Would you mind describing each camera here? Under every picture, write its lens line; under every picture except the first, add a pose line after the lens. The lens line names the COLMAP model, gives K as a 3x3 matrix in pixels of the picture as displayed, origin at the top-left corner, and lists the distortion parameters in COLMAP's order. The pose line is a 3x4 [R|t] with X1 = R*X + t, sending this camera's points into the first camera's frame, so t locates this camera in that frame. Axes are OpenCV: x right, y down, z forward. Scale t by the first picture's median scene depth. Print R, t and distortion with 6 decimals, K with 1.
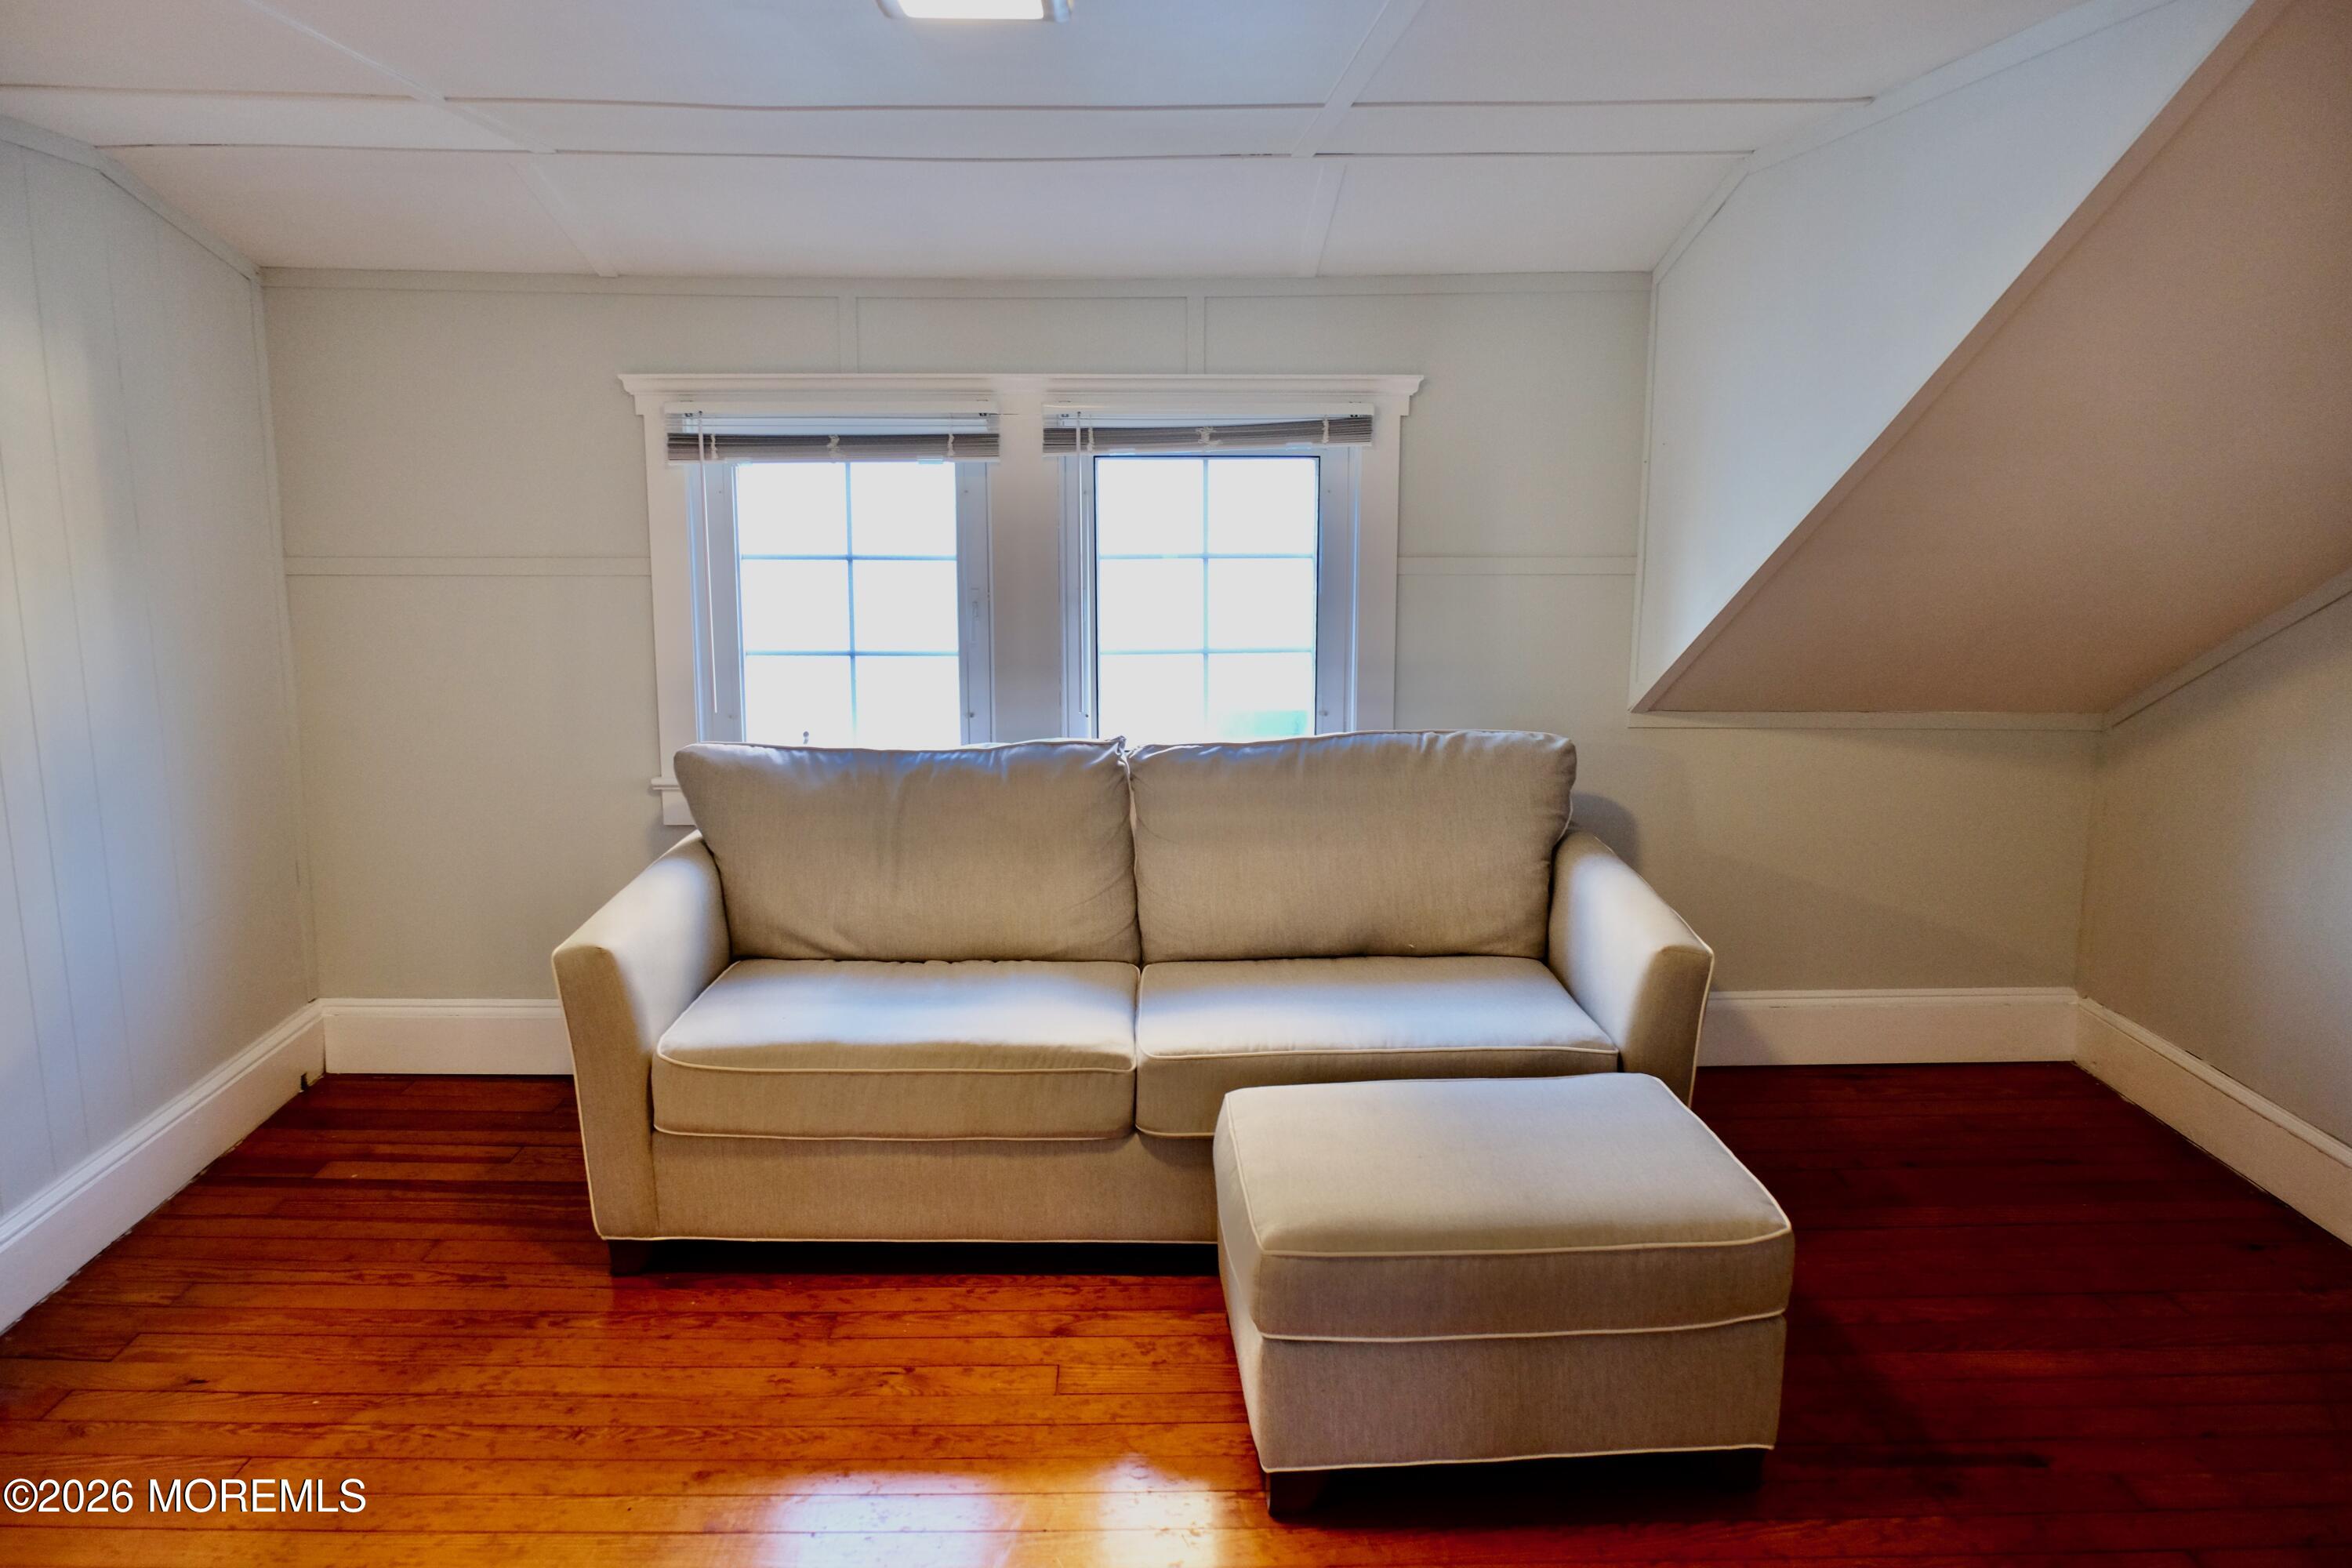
lens RADIAL K [[1604.8, 0, 1168.9], [0, 1604.8, 782.5], [0, 0, 1]] dist [-0.030639, 0.007634]
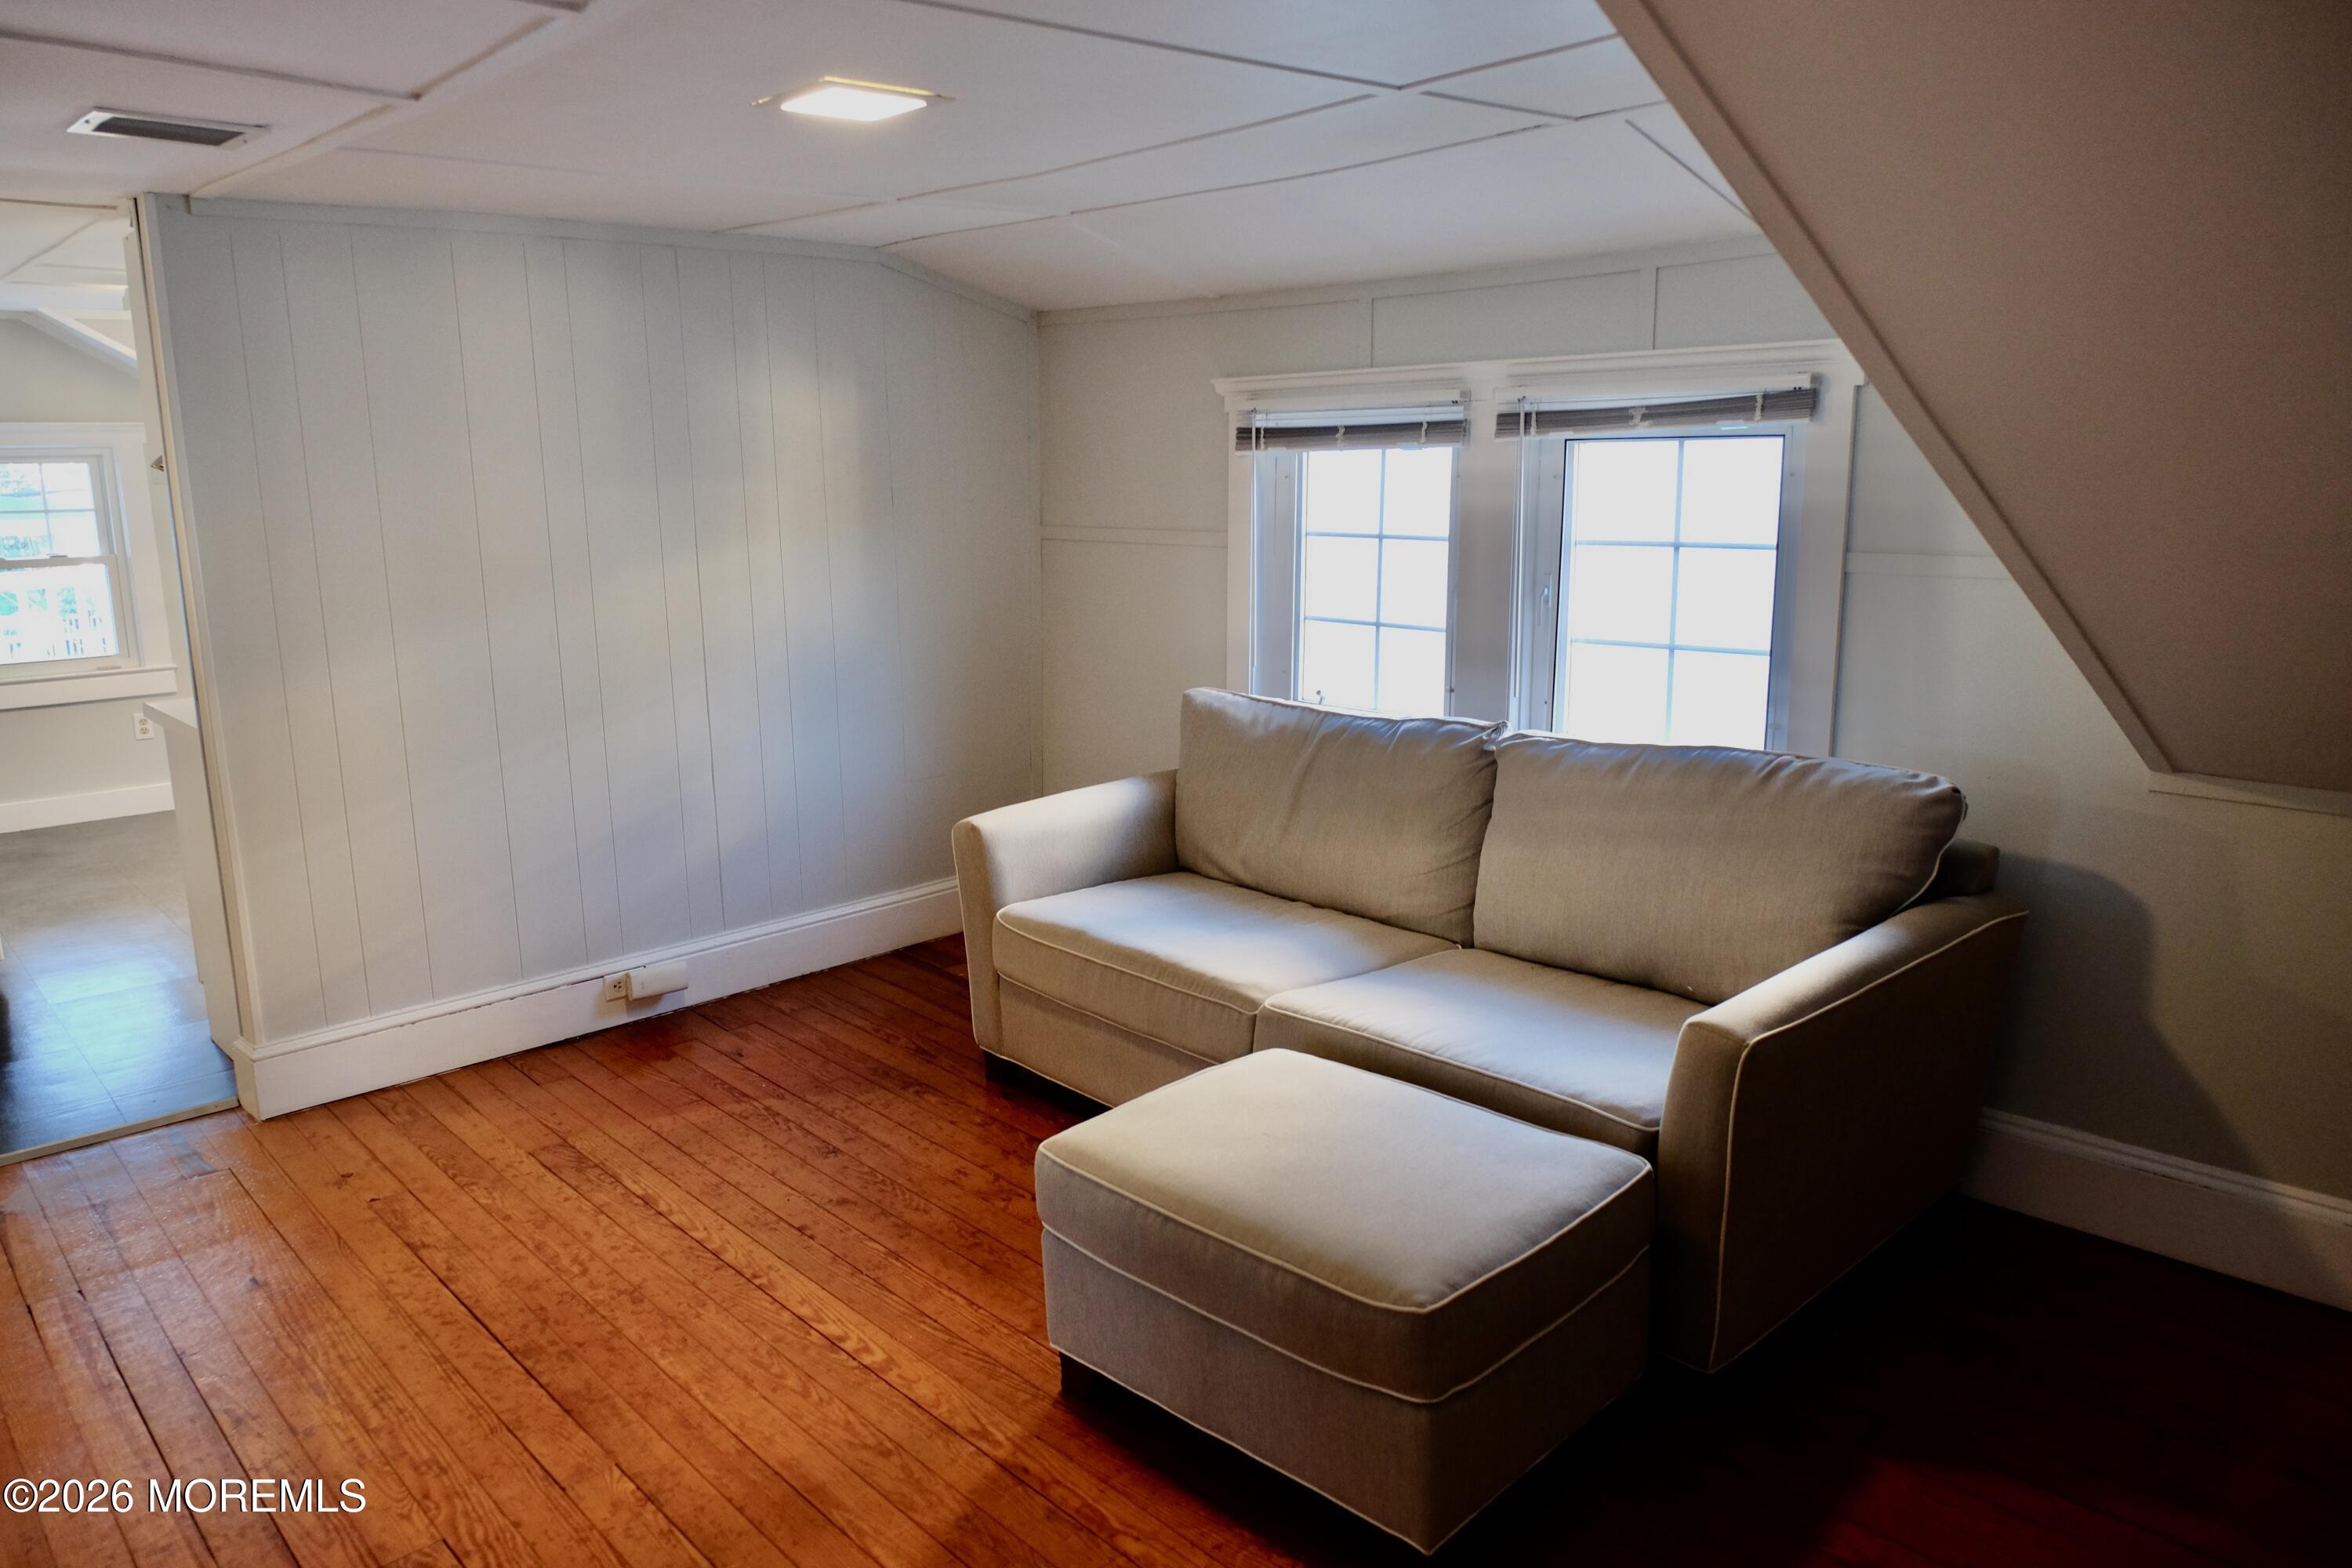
lens RADIAL K [[1604.8, 0, 1164.3], [0, 1604.8, 782.2], [0, 0, 1]] dist [-0.030639, 0.007634]
pose [[0.660876, 0.135512, -0.738160, 0.564839], [-0.124867, 0.989708, 0.069897, -0.034474], [0.740035, 0.045978, 0.670995, 0.174115]]
